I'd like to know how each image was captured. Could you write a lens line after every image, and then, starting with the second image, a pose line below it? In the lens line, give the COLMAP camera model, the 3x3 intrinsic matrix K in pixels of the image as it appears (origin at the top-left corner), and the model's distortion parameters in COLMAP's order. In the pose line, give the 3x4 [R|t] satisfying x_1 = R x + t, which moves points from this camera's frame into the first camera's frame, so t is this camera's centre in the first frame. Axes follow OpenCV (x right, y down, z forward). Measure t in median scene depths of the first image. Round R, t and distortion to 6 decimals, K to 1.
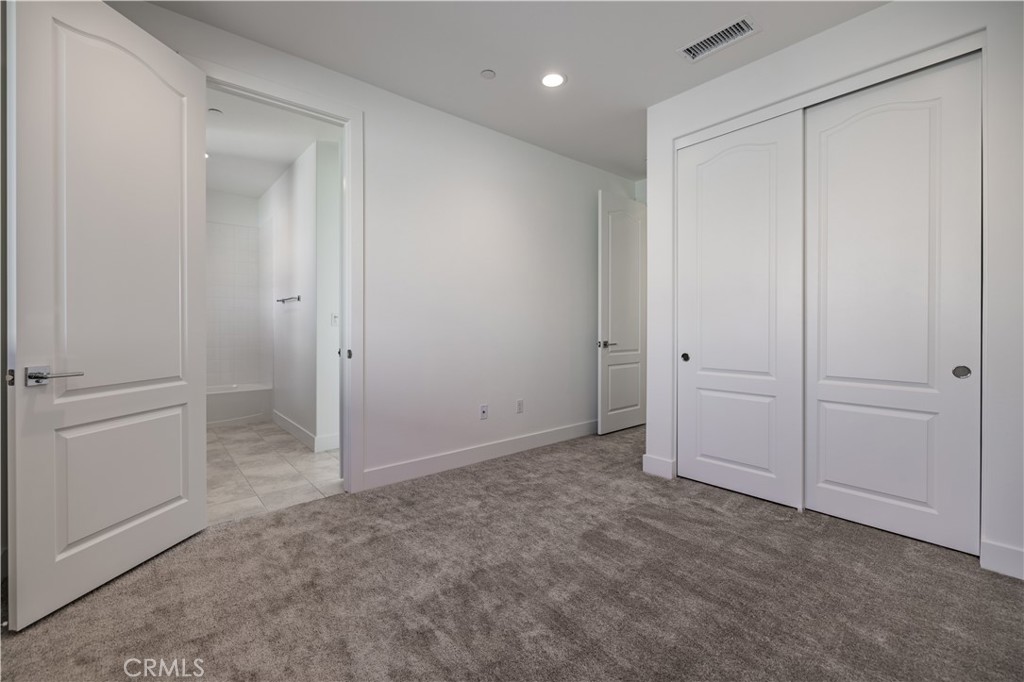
lens RADIAL K [[432.3, 0, 507.3], [0, 432.3, 334.9], [0, 0, 1]] dist [-0.002164, -0.000149]
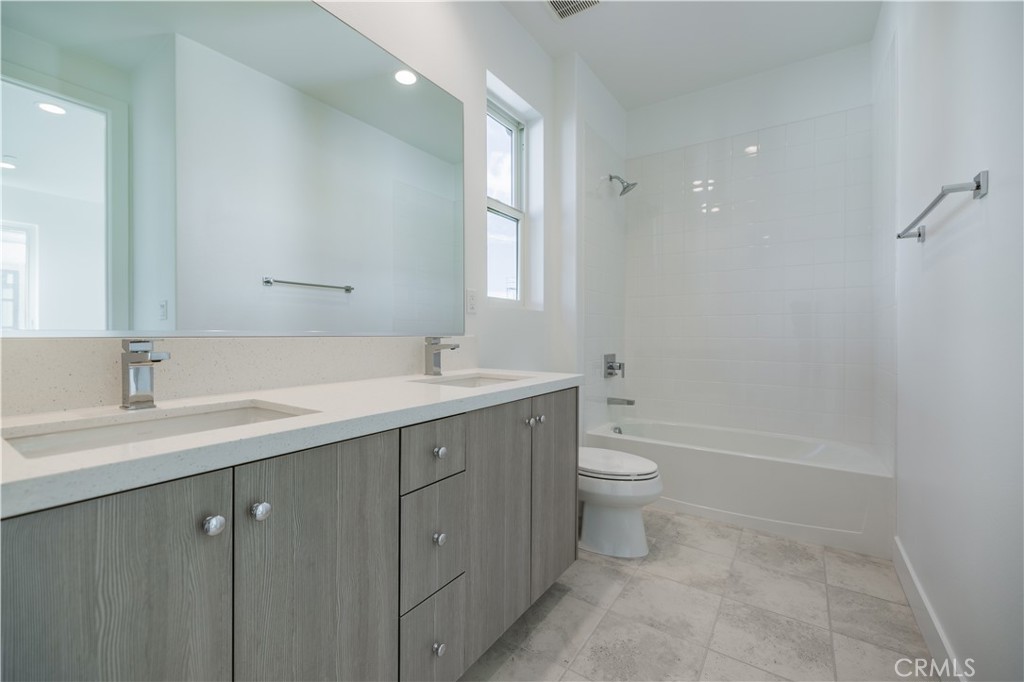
lens RADIAL K [[432.3, 0, 507.3], [0, 432.3, 334.9], [0, 0, 1]] dist [-0.002164, -0.000149]
pose [[0.270087, 0.004394, -0.962826, -0.327409], [-0.011638, 0.999931, 0.001299, -0.000804], [0.962766, 0.010854, 0.270120, 0.693454]]
